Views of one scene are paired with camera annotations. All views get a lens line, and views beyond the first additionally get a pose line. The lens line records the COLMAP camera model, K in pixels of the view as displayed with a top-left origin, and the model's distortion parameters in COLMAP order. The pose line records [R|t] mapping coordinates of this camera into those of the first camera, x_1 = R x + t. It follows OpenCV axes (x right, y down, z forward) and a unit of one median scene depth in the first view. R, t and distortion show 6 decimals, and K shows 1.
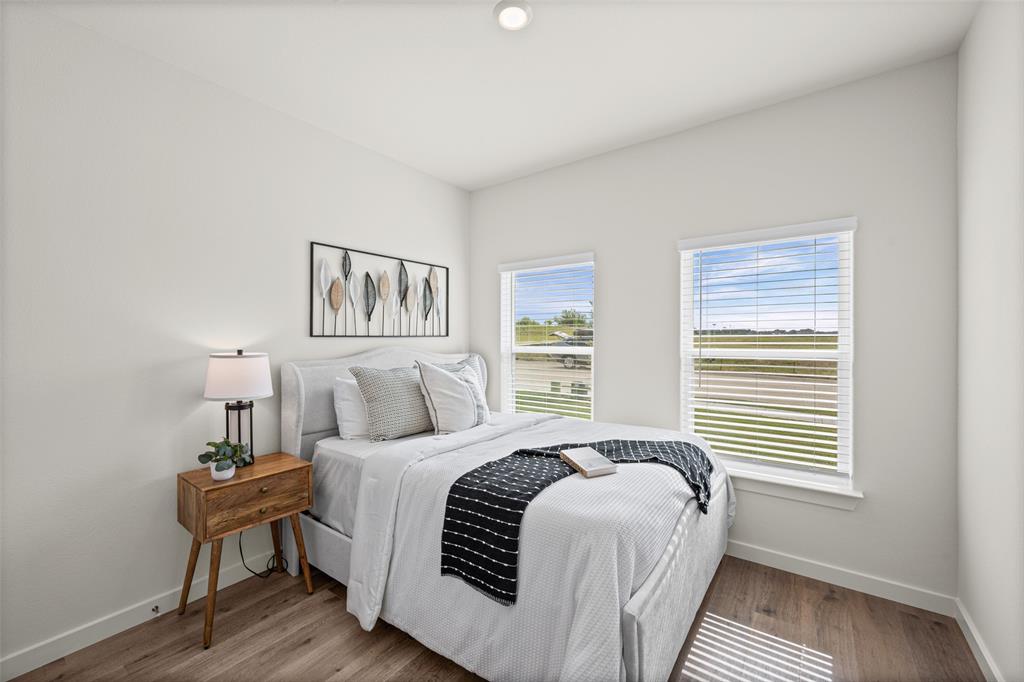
lens RADIAL K [[410.1, 0, 516.6], [0, 410.1, 333.3], [0, 0, 1]] dist [-0.000474, -0.000100]
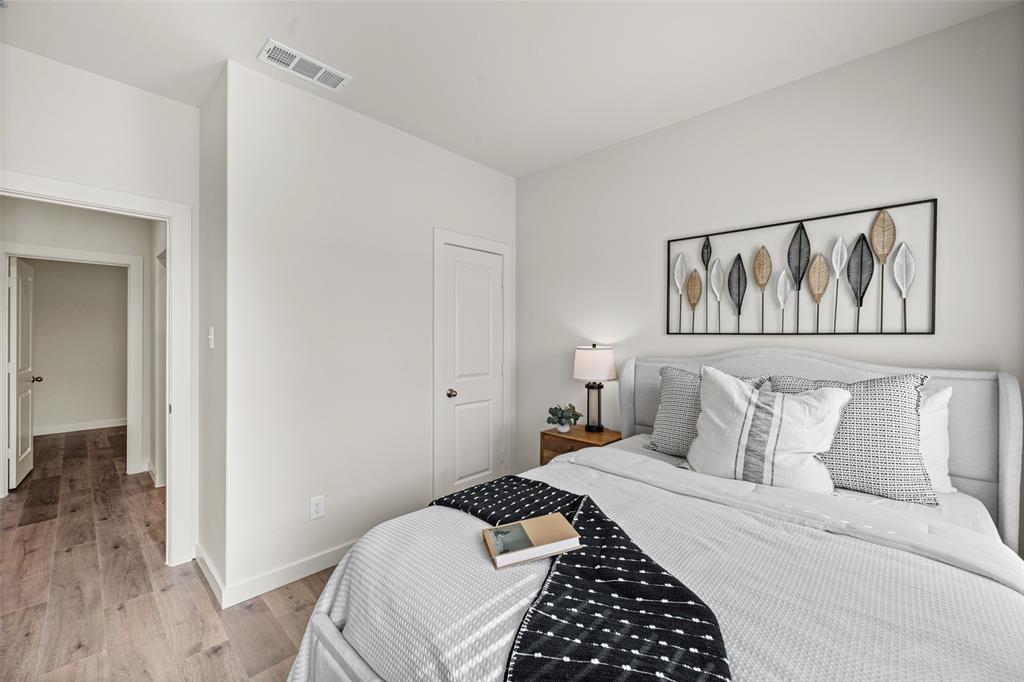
lens RADIAL K [[410.1, 0, 516.6], [0, 410.1, 333.3], [0, 0, 1]] dist [-0.000474, -0.000100]
pose [[-0.114718, -0.004877, -0.993386, 0.512155], [0.003679, 0.999979, -0.005335, 0.009676], [0.993391, -0.004267, -0.114698, 0.695079]]
